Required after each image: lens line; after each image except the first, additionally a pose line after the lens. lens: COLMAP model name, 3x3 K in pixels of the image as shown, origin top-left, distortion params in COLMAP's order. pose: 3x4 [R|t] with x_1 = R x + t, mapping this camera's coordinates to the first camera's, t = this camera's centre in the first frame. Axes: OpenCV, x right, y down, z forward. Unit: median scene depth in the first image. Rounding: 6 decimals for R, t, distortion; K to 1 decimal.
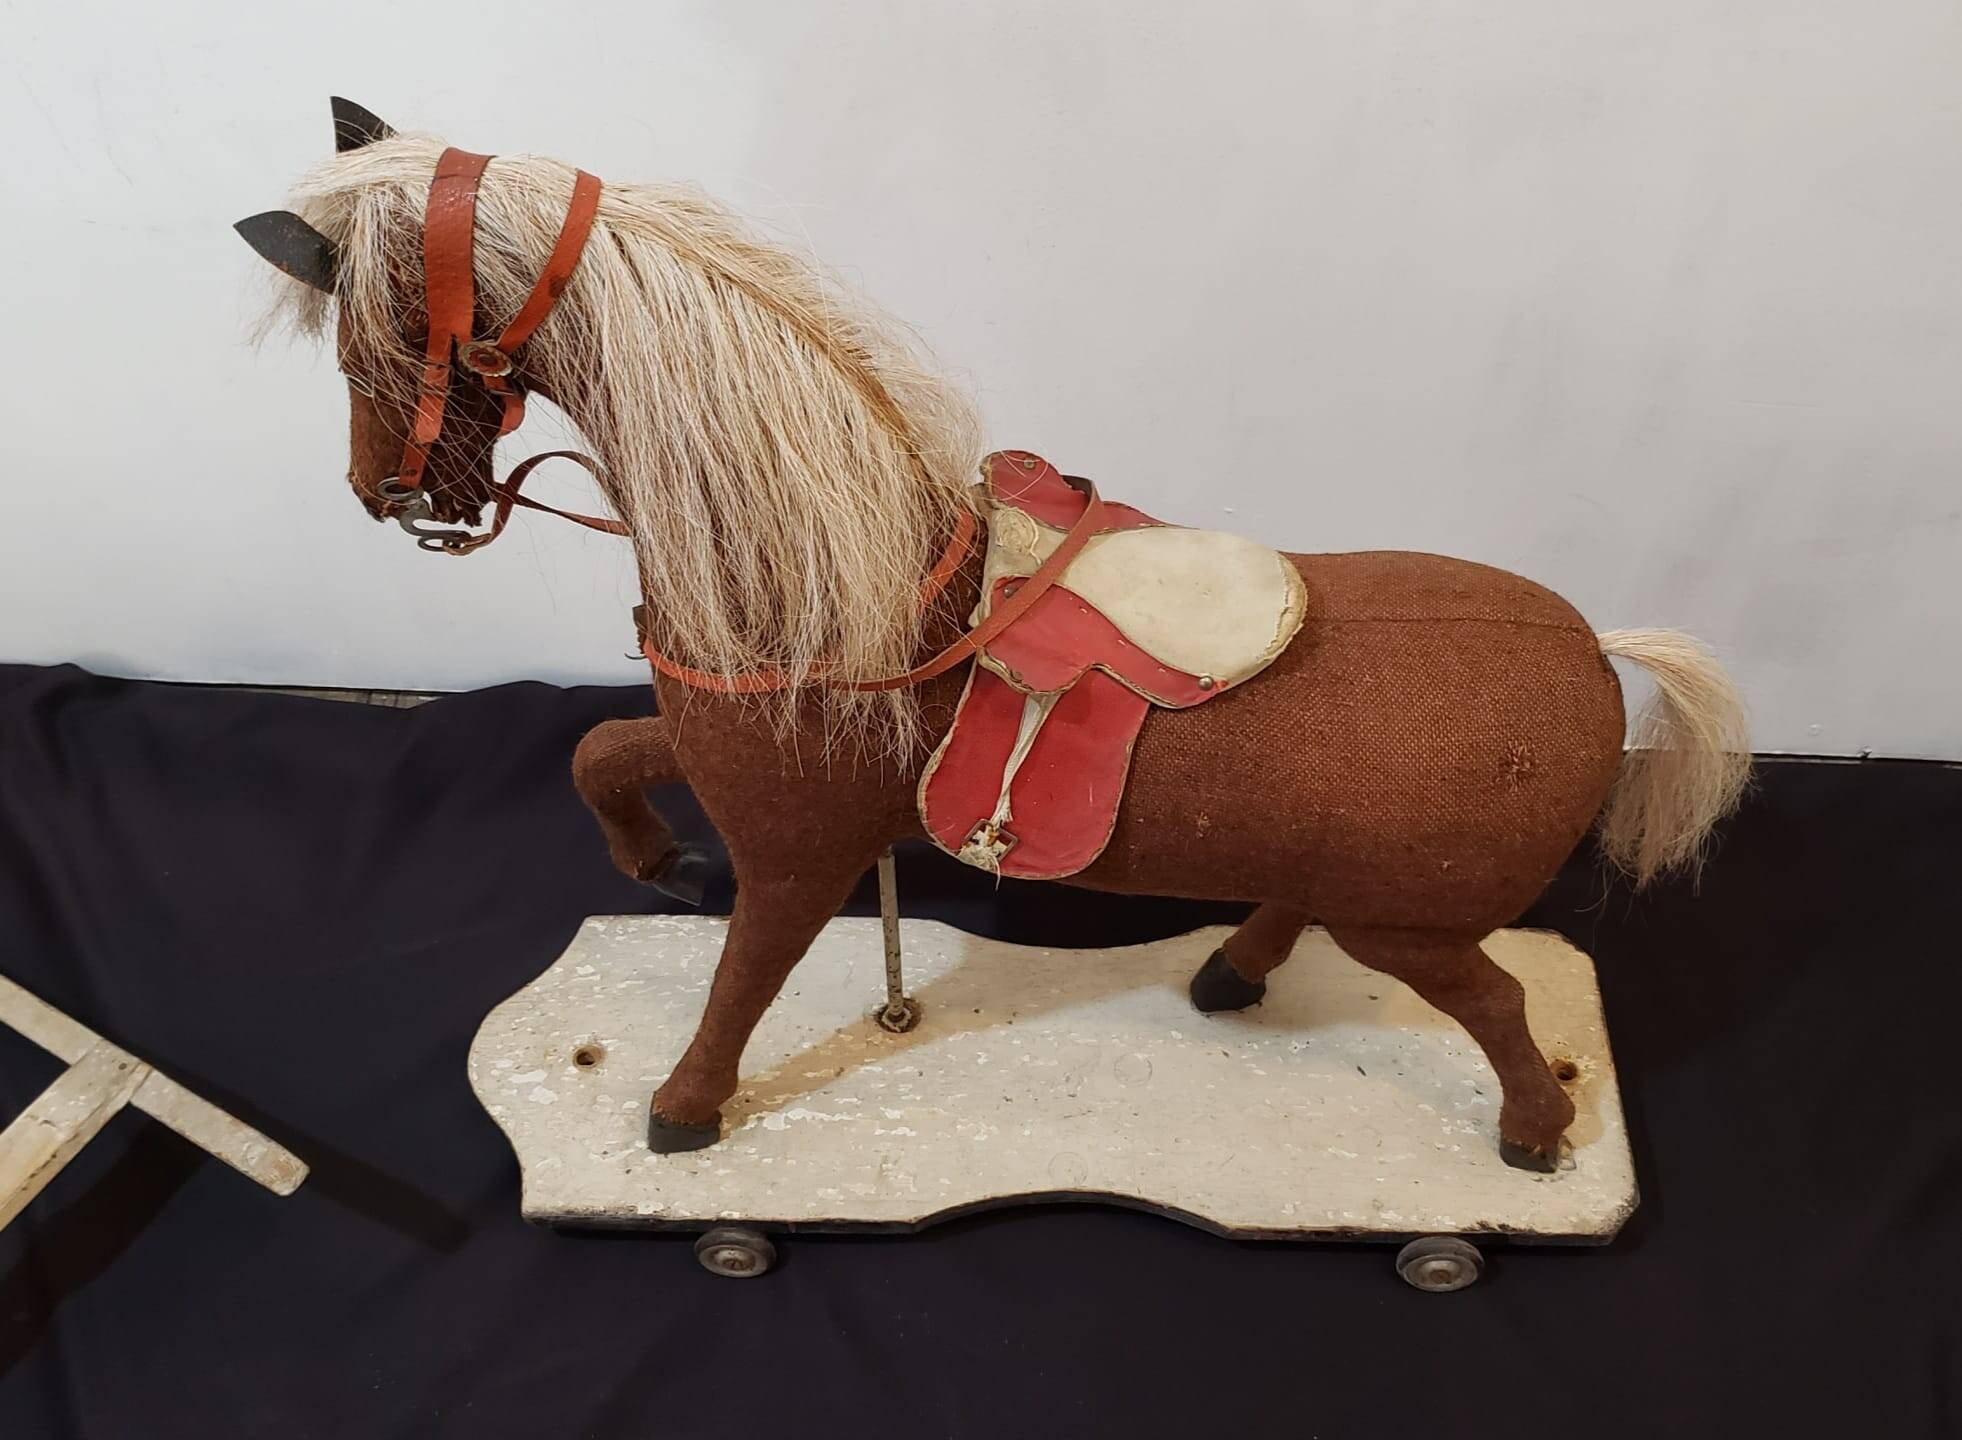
lens RADIAL K [[2004.9, 0, 1046.2], [0, 2004.9, 732.3], [0, 0, 1]] dist [0.317384, -1.099975]
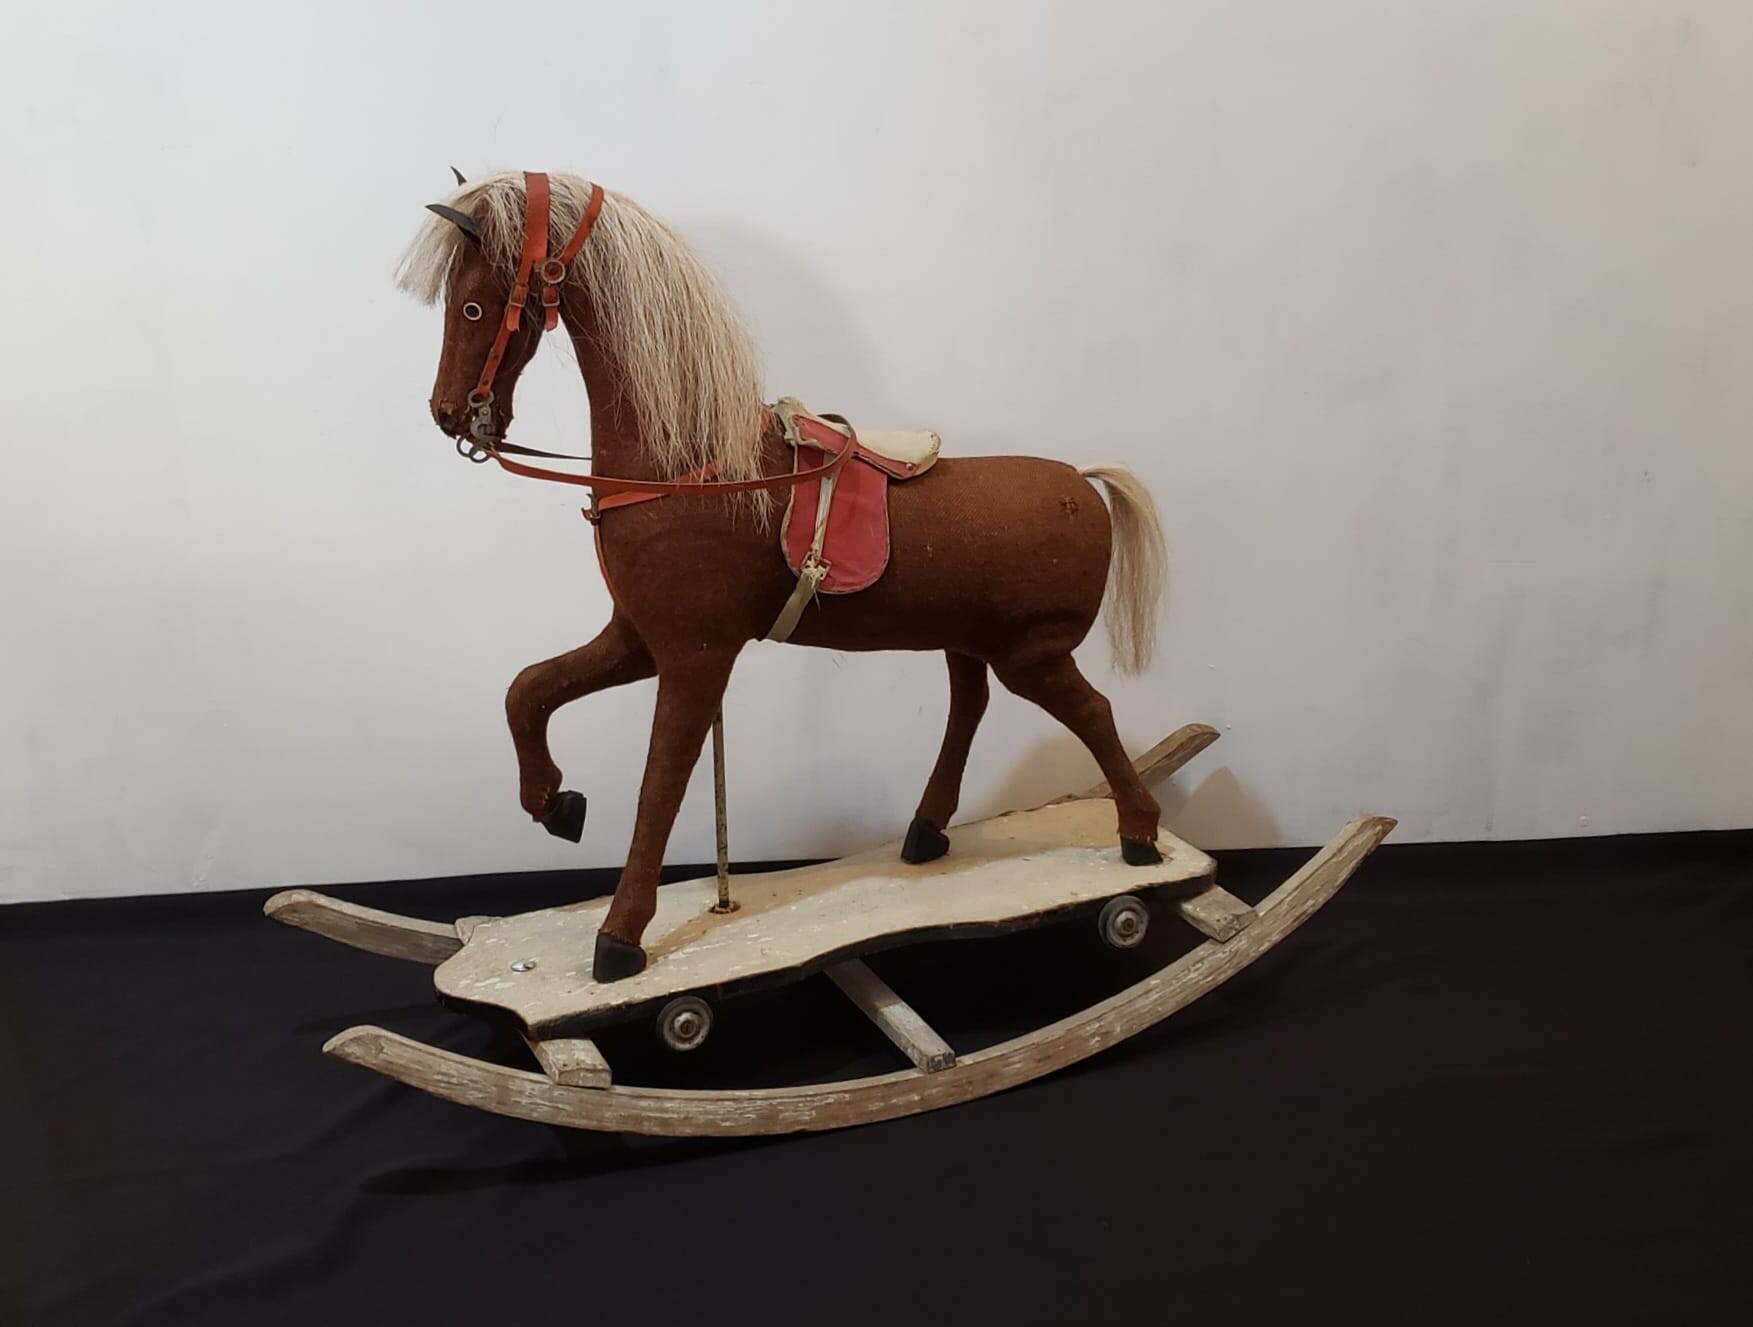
lens RADIAL K [[1976.2, 0, 898.7], [0, 1976.2, 637.4], [0, 0, 1]] dist [0.288796, -1.217582]
pose [[0.902677, -0.151677, 0.402701, -0.535096], [0.351408, 0.799955, -0.486399, 0.766281], [-0.248367, 0.580574, 0.775402, -0.240552]]
